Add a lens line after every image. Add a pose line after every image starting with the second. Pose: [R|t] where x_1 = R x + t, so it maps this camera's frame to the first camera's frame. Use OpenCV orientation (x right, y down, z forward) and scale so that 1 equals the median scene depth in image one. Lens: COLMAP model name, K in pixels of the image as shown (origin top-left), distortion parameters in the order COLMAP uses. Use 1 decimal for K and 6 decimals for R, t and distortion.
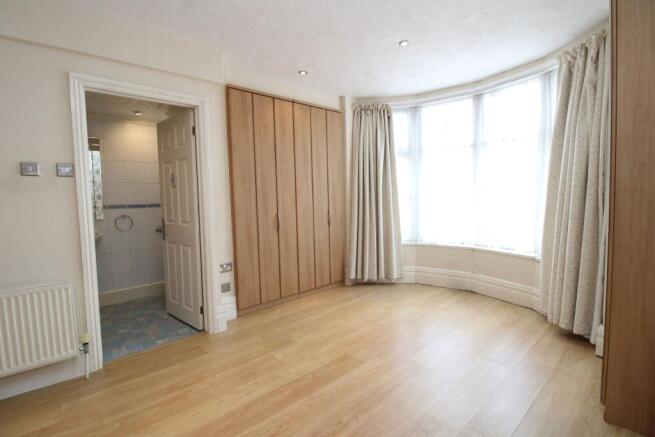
lens RADIAL K [[302.4, 0, 328.0], [0, 302.4, 217.6], [0, 0, 1]] dist [-0.022025, -0.000293]
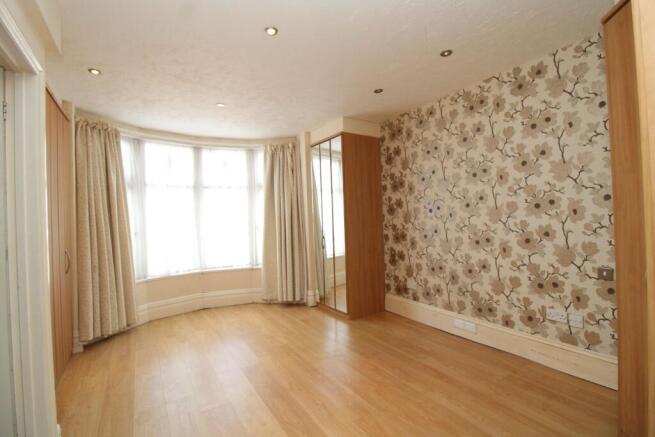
lens RADIAL K [[302.4, 0, 327.8], [0, 302.4, 218.3], [0, 0, 1]] dist [-0.022025, -0.000293]
pose [[0.185745, 0.020986, 0.982374, -0.588508], [0.096218, 0.994579, -0.039440, -0.015815], [-0.977876, 0.101848, 0.182719, 0.260754]]
